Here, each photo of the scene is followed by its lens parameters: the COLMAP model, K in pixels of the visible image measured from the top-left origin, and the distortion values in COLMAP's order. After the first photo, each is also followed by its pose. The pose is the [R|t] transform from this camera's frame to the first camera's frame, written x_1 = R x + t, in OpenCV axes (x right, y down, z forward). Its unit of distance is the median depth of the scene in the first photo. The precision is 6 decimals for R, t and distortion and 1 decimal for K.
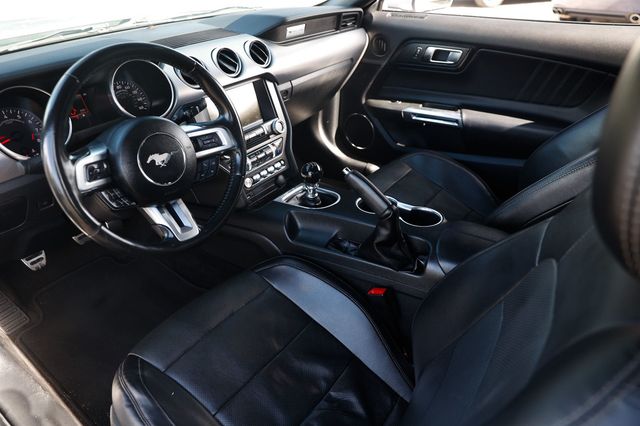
lens RADIAL K [[437.6, 0, 314.4], [0, 437.6, 209.1], [0, 0, 1]] dist [-0.080579, 0.058197]
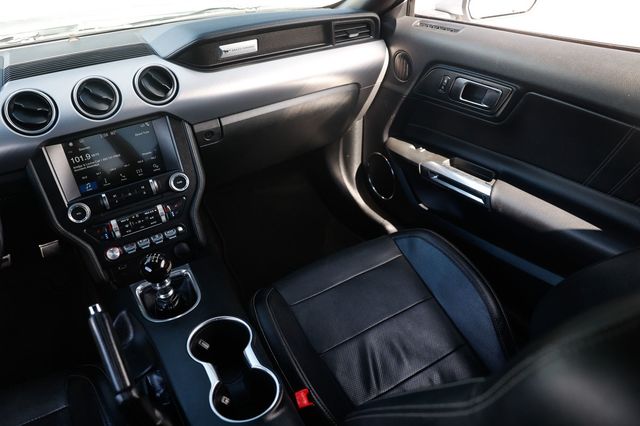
lens RADIAL K [[437.6, 0, 314.1], [0, 437.6, 212.5], [0, 0, 1]] dist [-0.080579, 0.058197]
pose [[0.917963, 0.186144, -0.350279, 0.323502], [-0.166236, 0.982297, 0.086361, -0.193170], [0.360153, -0.021047, 0.932656, 0.309290]]
